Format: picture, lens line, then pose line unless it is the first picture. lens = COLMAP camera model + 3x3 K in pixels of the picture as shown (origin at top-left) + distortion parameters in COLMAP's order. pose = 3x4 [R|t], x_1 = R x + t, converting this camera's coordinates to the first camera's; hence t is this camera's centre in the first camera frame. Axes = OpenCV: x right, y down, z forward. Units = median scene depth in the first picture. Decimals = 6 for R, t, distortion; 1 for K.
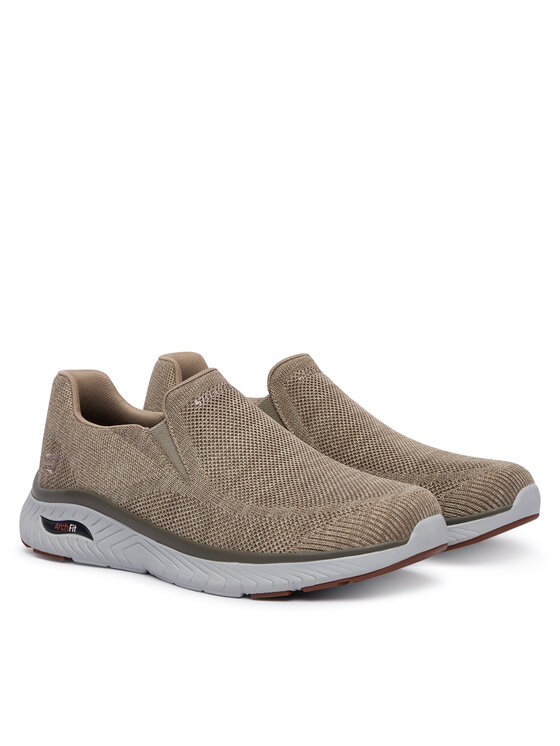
lens RADIAL K [[2054.4, 0, 280.0], [0, 2054.4, 373.0], [0, 0, 1]] dist [-0.033230, -0.144311]
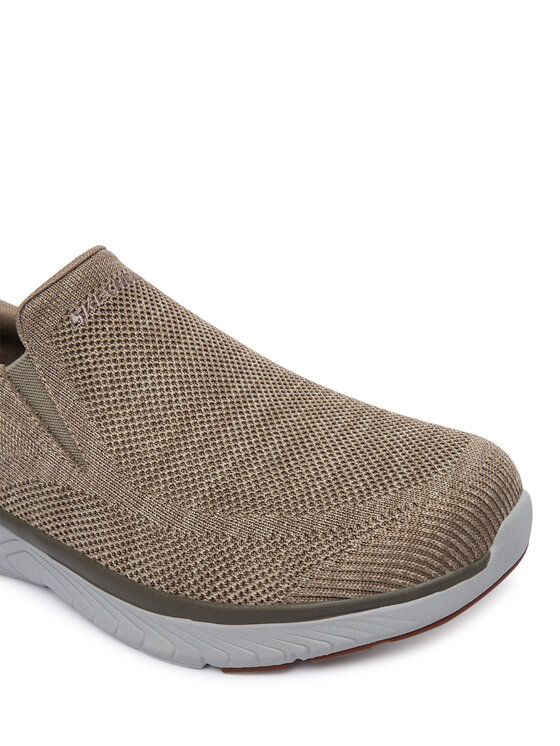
lens RADIAL K [[631.4, 0, 280.0], [0, 631.4, 373.0], [0, 0, 1]] dist [-0.078880, -0.000975]
pose [[0.984573, -0.135882, 0.110240, -0.005113], [0.083963, 0.919647, 0.383666, -0.034981], [-0.153515, -0.368491, 0.916868, 0.839086]]
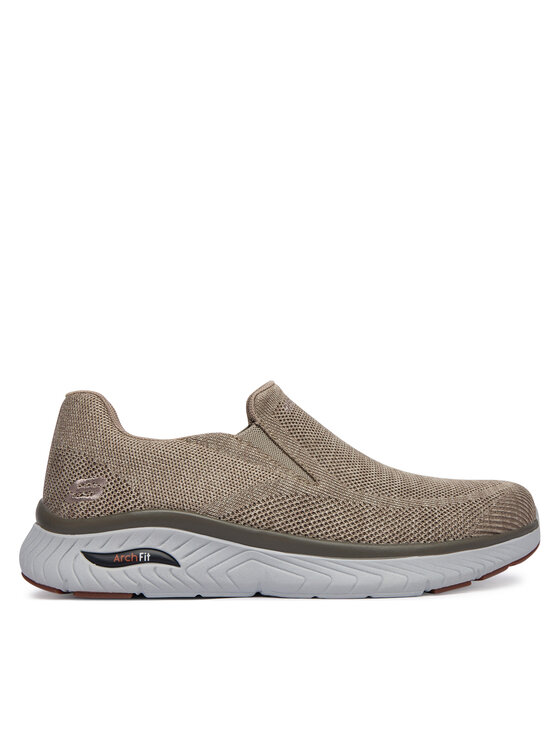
lens RADIAL K [[816.7, 0, 280.0], [0, 816.7, 373.0], [0, 0, 1]] dist [0.016539, 0.008358]
pose [[0.734923, 0.113571, 0.668573, -0.305121], [0.093523, 0.959483, -0.265793, 0.102347], [-0.671671, 0.257864, 0.694524, 0.749178]]
